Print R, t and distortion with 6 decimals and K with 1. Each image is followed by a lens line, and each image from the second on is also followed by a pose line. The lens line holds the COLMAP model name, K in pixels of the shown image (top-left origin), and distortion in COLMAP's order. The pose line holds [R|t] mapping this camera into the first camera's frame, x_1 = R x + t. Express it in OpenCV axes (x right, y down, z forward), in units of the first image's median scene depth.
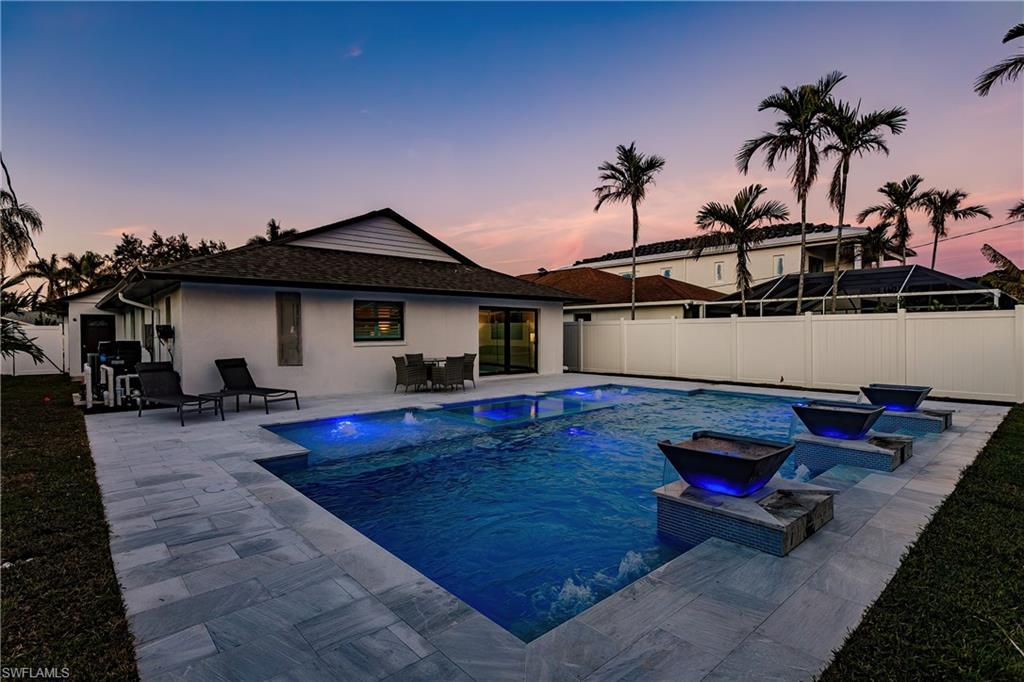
lens RADIAL K [[503.7, 0, 516.1], [0, 503.7, 340.7], [0, 0, 1]] dist [-0.016082, -0.000043]
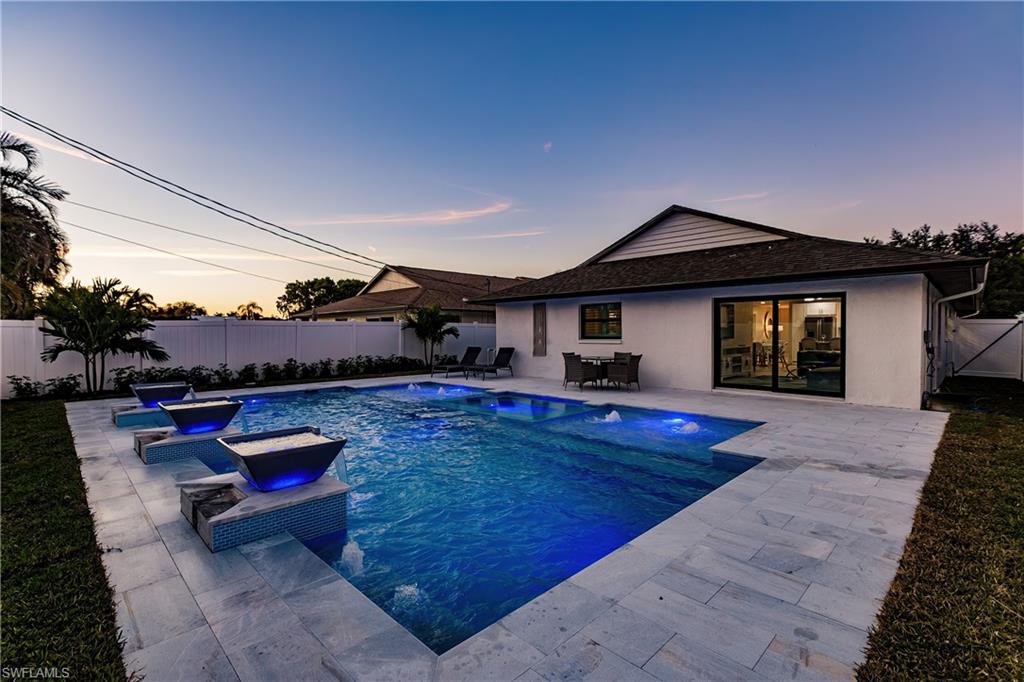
lens RADIAL K [[462.1, 0, 499.4], [0, 462.1, 333.5], [0, 0, 1]] dist [-0.001004, 0.001879]
pose [[0.039392, 0.005615, -0.999208, 0.723993], [-0.013219, 0.999900, 0.005098, -0.014398], [0.999136, 0.013008, 0.039462, 0.713121]]
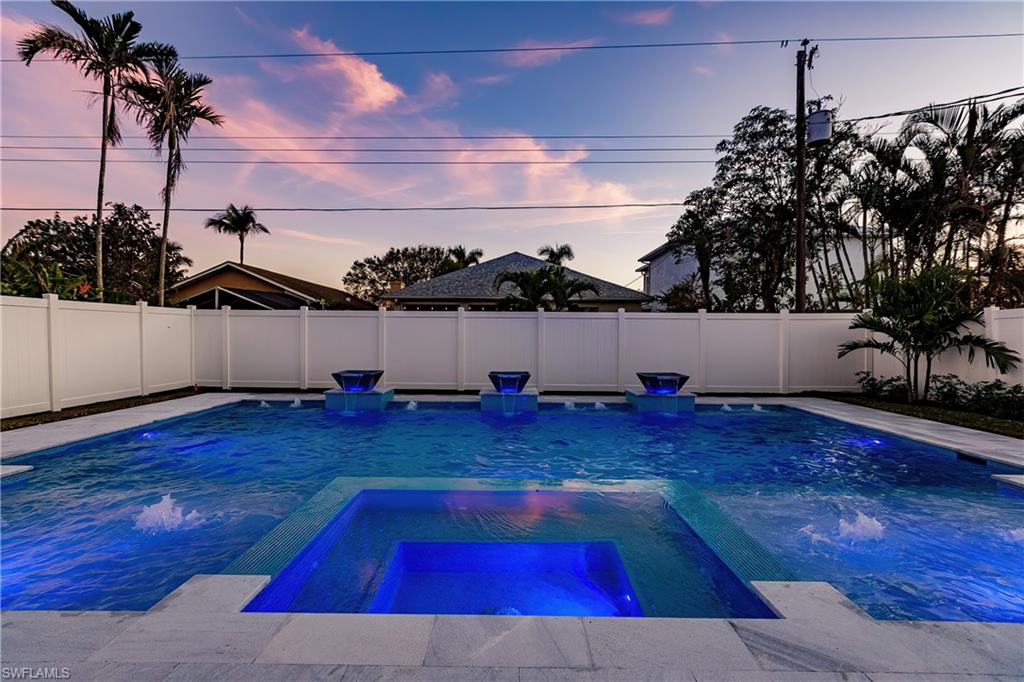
lens RADIAL K [[462.1, 0, 508.4], [0, 462.1, 340.4], [0, 0, 1]] dist [-0.001004, 0.001879]
pose [[-0.727070, -0.007472, 0.686522, -0.163920], [0.008454, 0.999768, 0.019835, -0.003970], [-0.686511, 0.020225, -0.726838, 0.940019]]
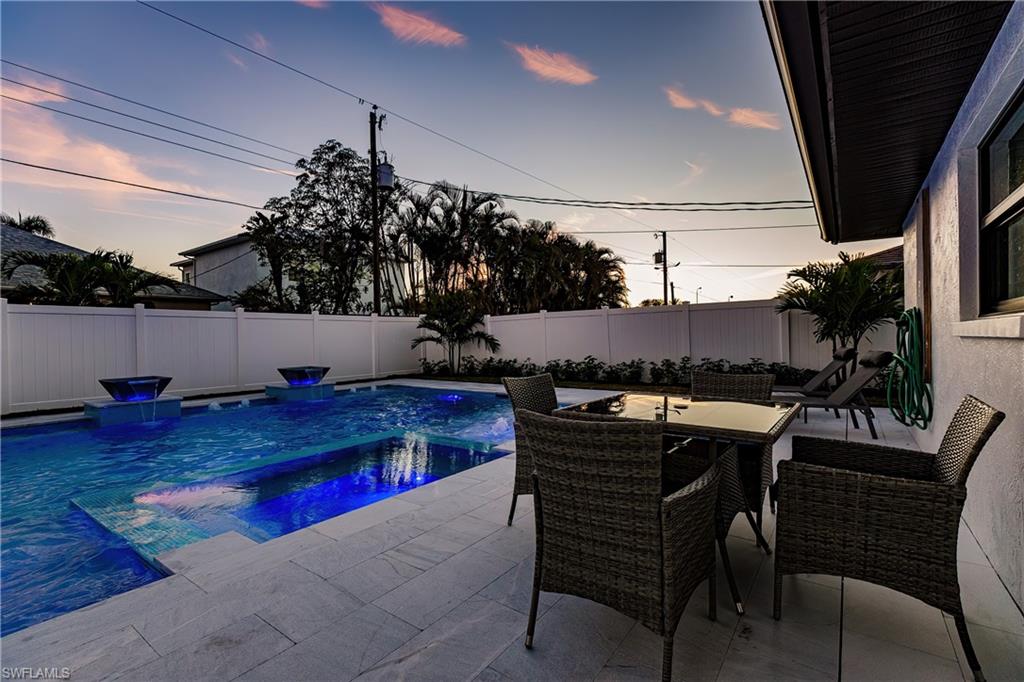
lens RADIAL K [[462.1, 0, 507.2], [0, 462.1, 342.3], [0, 0, 1]] dist [-0.001004, 0.001879]
pose [[-0.982073, 0.020724, -0.187359, -0.054176], [0.015799, 0.999490, 0.027740, 0.003101], [0.187838, 0.024282, -0.981900, 1.100270]]
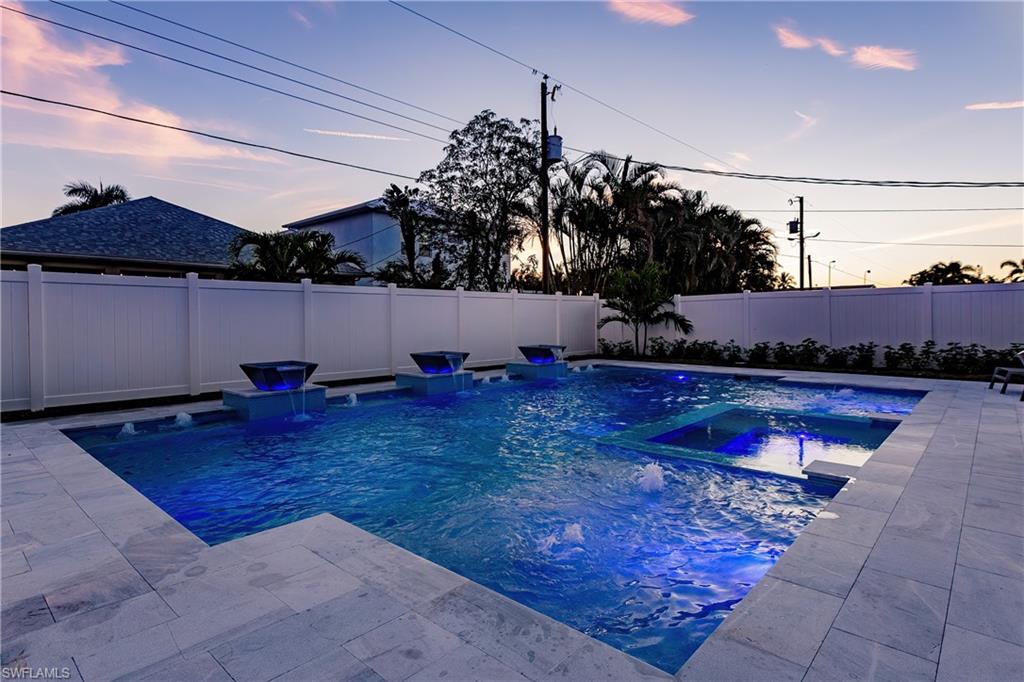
lens RADIAL K [[536.7, 0, 526.1], [0, 536.7, 315.7], [0, 0, 1]] dist [-0.006744, 0.002965]
pose [[-0.994596, 0.008216, -0.103498, 0.238510], [0.006831, 0.999882, 0.013738, -0.002452], [0.103599, 0.012957, -0.994535, 1.178491]]
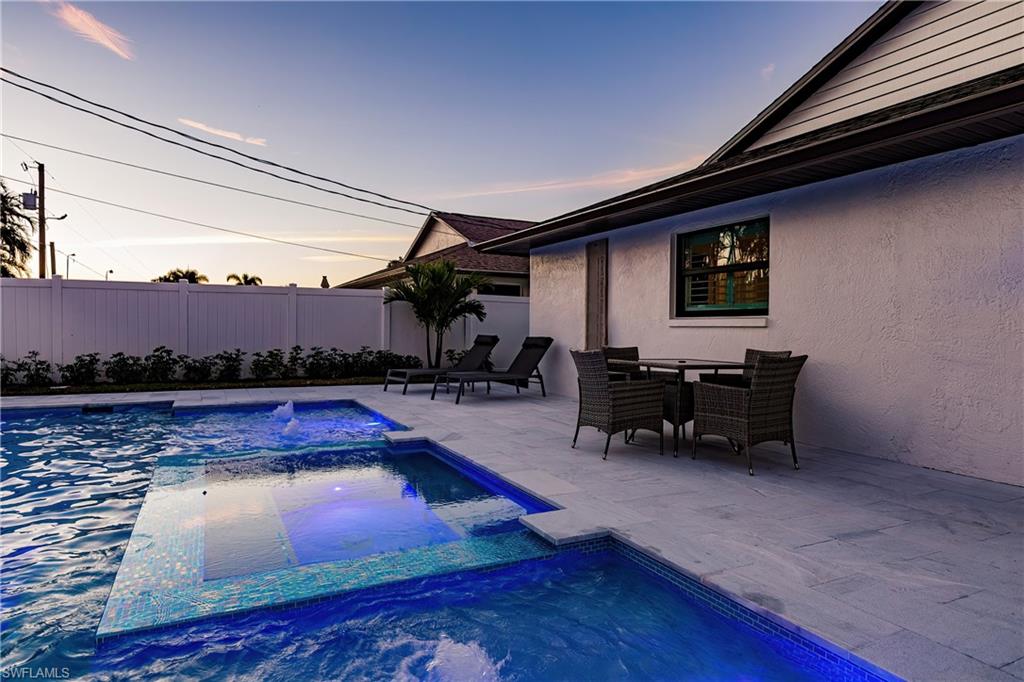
lens RADIAL K [[578.6, 0, 506.5], [0, 578.6, 345.3], [0, 0, 1]] dist [0.002996, 0.001553]
pose [[-0.268764, 0.030264, -0.962731, 0.263696], [-0.026876, 0.998881, 0.038903, 0.010231], [0.962831, 0.036330, -0.267650, 0.930777]]
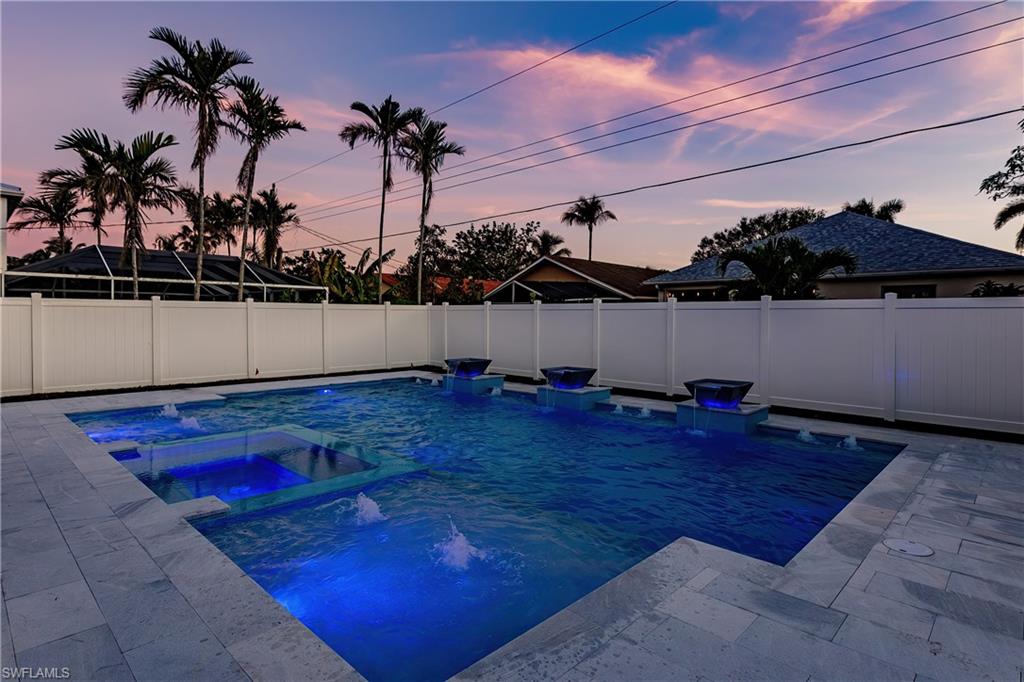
lens RADIAL K [[532.7, 0, 524.9], [0, 532.7, 321.0], [0, 0, 1]] dist [-0.001805, 0.002107]
pose [[-0.076439, -0.003258, 0.997069, -0.462716], [0.009705, 0.999945, 0.004011, -0.014712], [-0.997027, 0.009983, -0.076403, 0.566603]]
